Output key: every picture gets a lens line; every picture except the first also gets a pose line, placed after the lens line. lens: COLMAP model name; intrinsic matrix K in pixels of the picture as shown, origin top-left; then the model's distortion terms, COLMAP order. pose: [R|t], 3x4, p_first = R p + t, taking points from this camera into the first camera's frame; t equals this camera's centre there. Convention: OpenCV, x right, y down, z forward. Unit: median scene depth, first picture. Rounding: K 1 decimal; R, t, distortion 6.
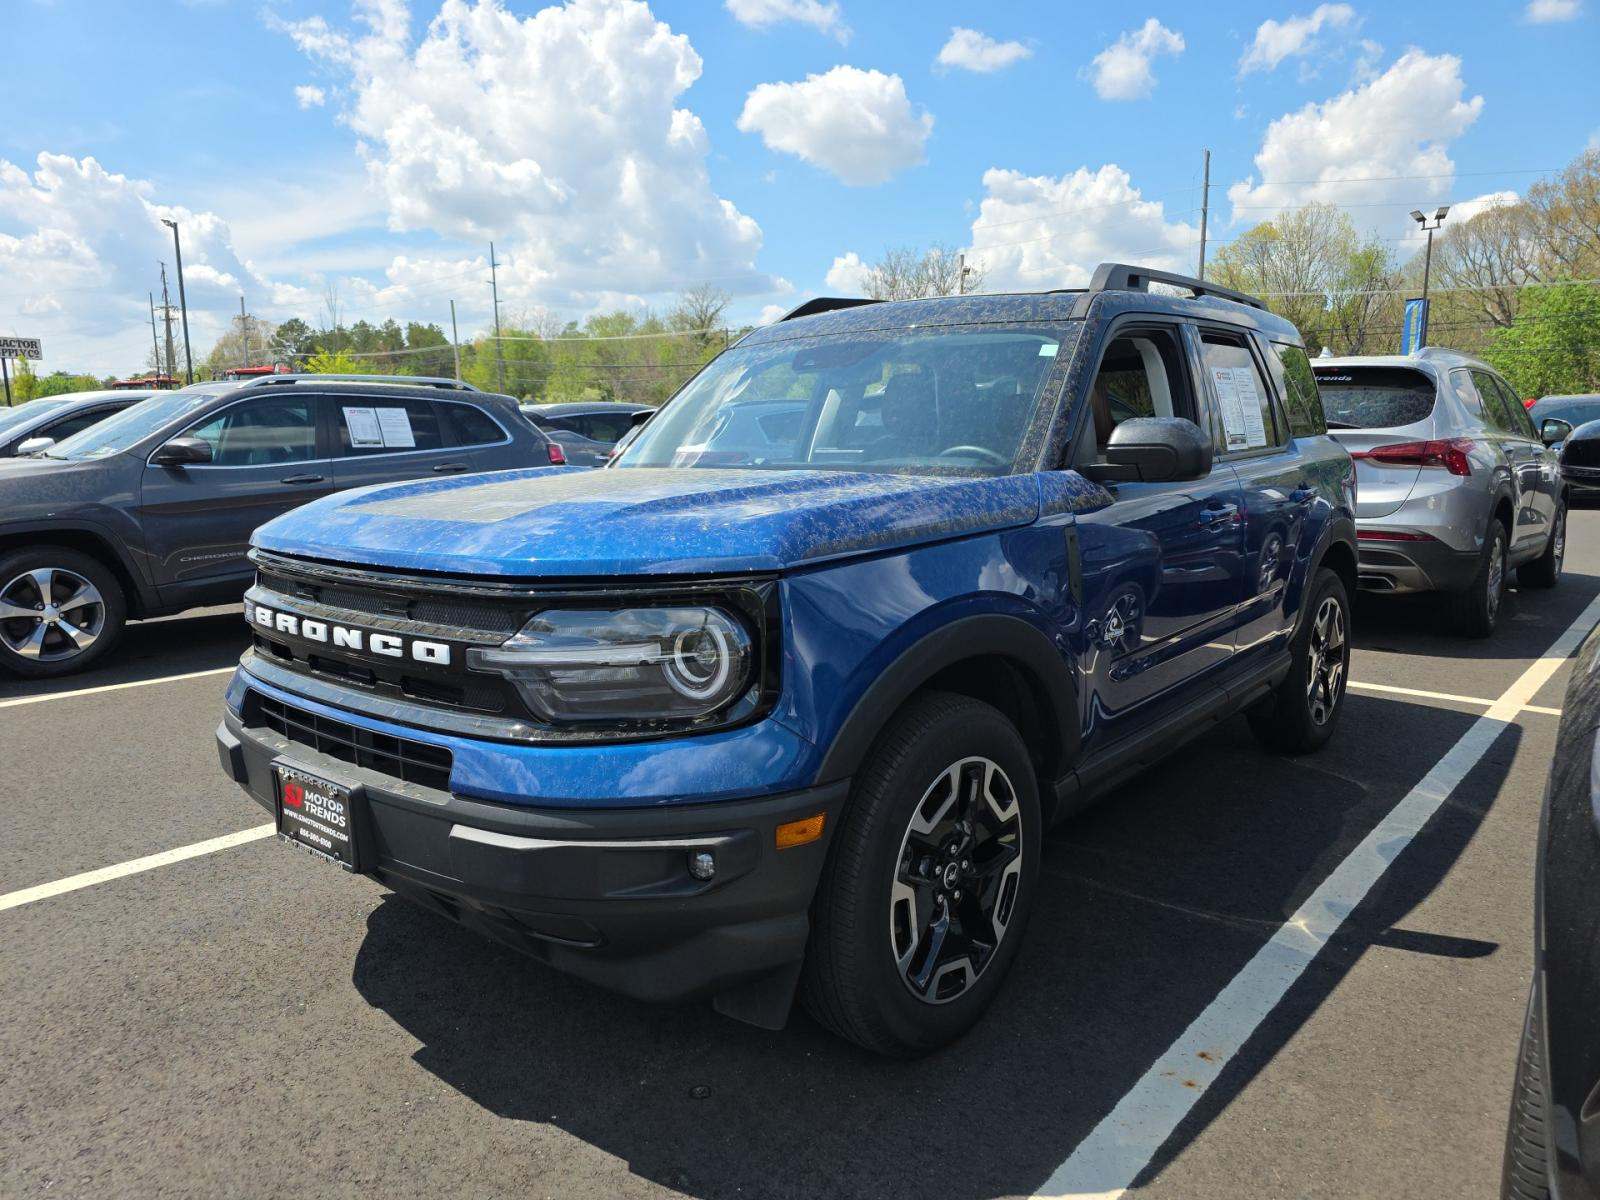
lens RADIAL K [[1124.6, 0, 789.1], [0, 1124.6, 595.2], [0, 0, 1]] dist [0.037561, -0.001081]
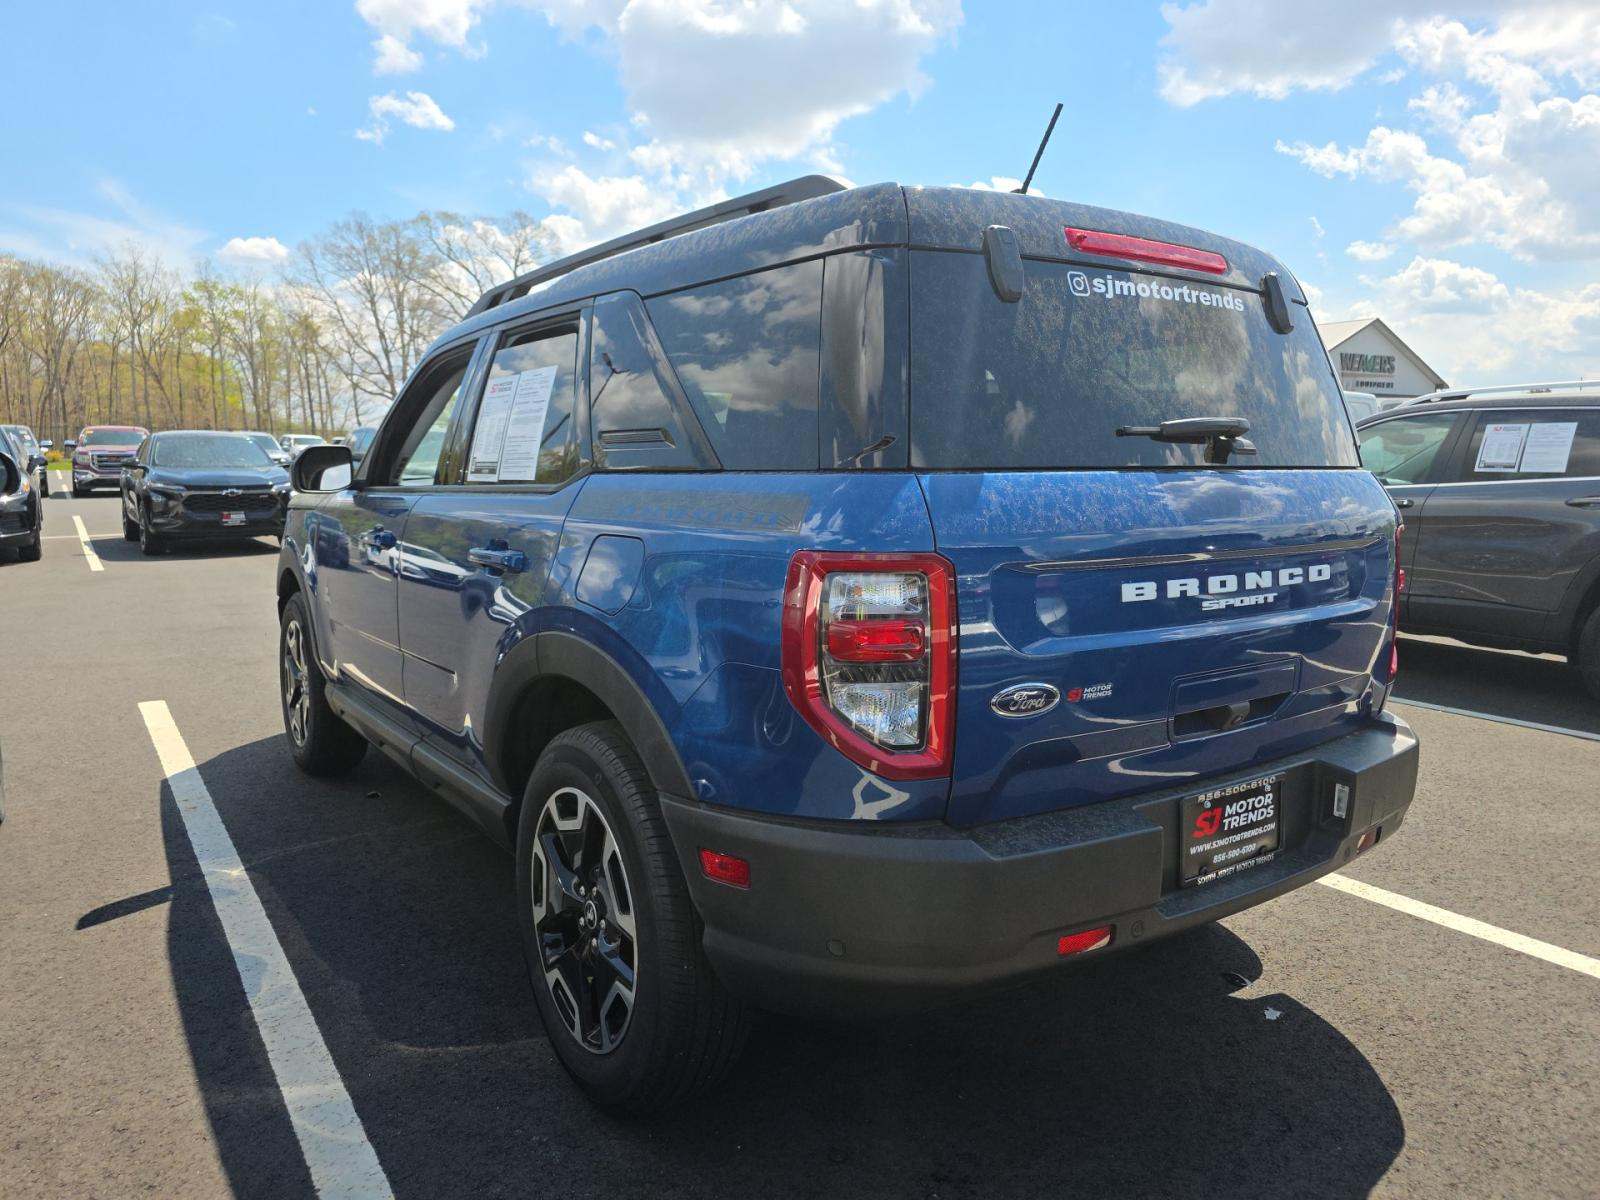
lens RADIAL K [[1124.6, 0, 786.7], [0, 1124.6, 596.6], [0, 0, 1]] dist [0.037561, -0.001081]
pose [[-0.299716, 0.120157, -0.946432, 1.107495], [-0.134866, 0.976738, 0.166714, -0.216086], [0.944448, 0.177608, -0.276539, 1.478767]]
